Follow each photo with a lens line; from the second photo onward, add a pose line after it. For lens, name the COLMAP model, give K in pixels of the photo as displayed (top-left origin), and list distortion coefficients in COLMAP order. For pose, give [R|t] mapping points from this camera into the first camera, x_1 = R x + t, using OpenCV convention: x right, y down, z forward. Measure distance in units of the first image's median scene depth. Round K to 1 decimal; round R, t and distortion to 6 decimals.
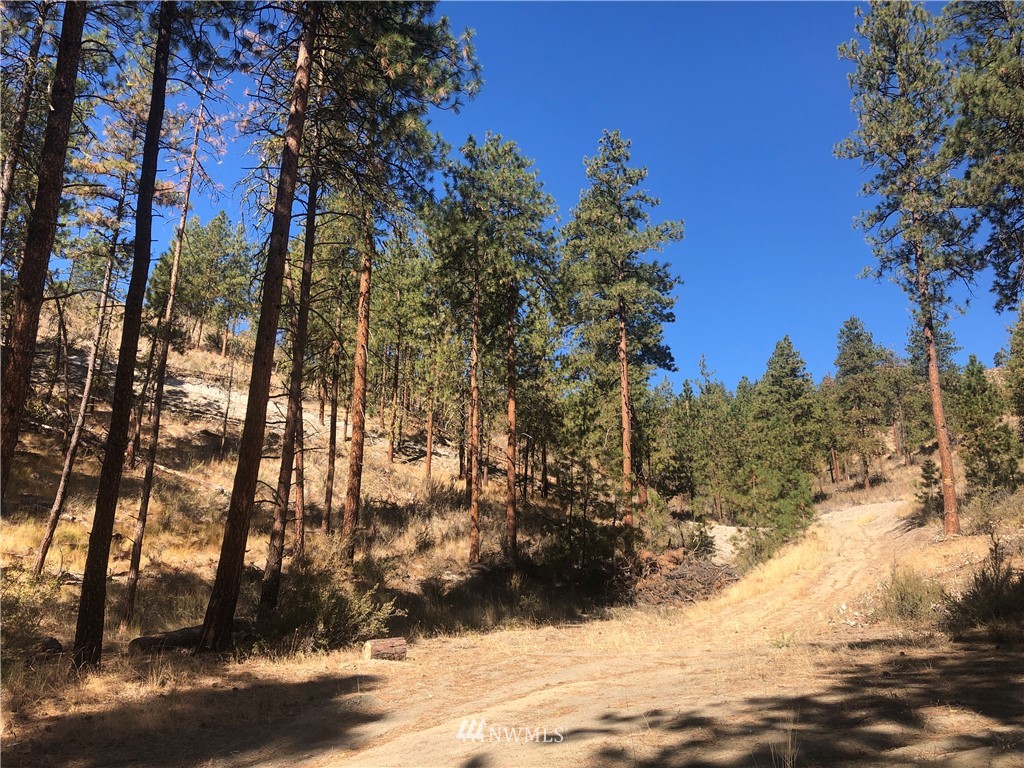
lens RADIAL K [[825.3, 0, 514.4], [0, 825.3, 379.6], [0, 0, 1]] dist [0.002045, -0.006400]
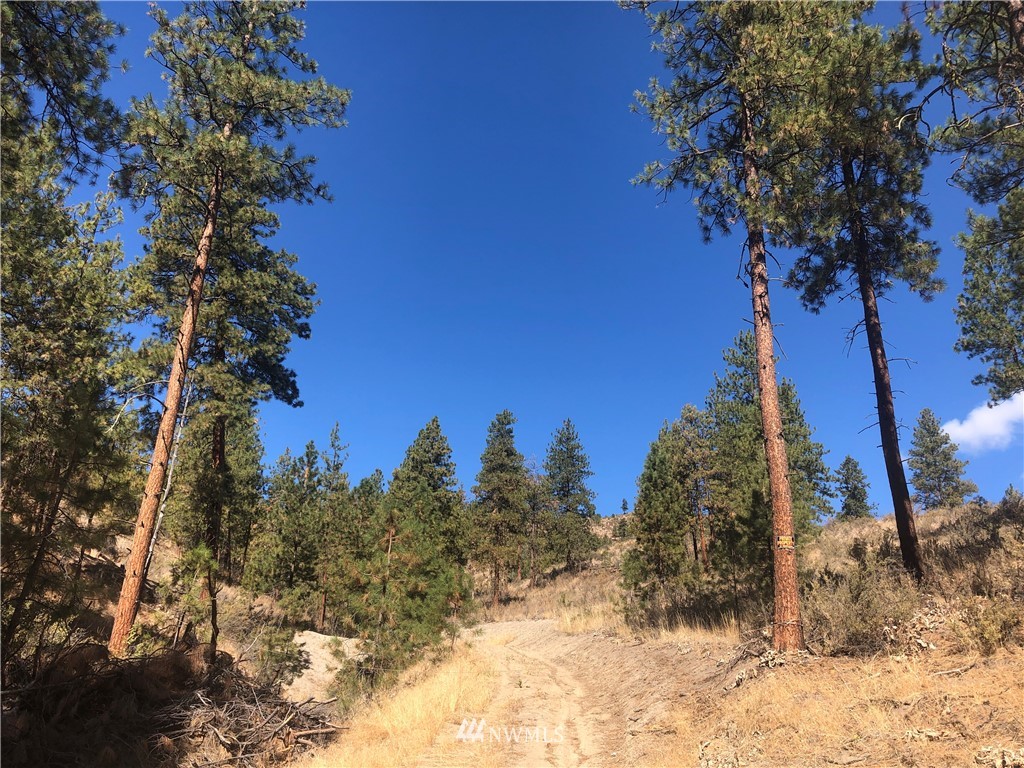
lens RADIAL K [[825.3, 0, 514.4], [0, 825.3, 379.6], [0, 0, 1]] dist [0.002045, -0.006400]
pose [[0.893846, 0.200016, 0.401290, 0.049647], [-0.144566, 0.975753, -0.164336, 0.040763], [-0.424429, 0.088878, 0.901088, 0.188594]]
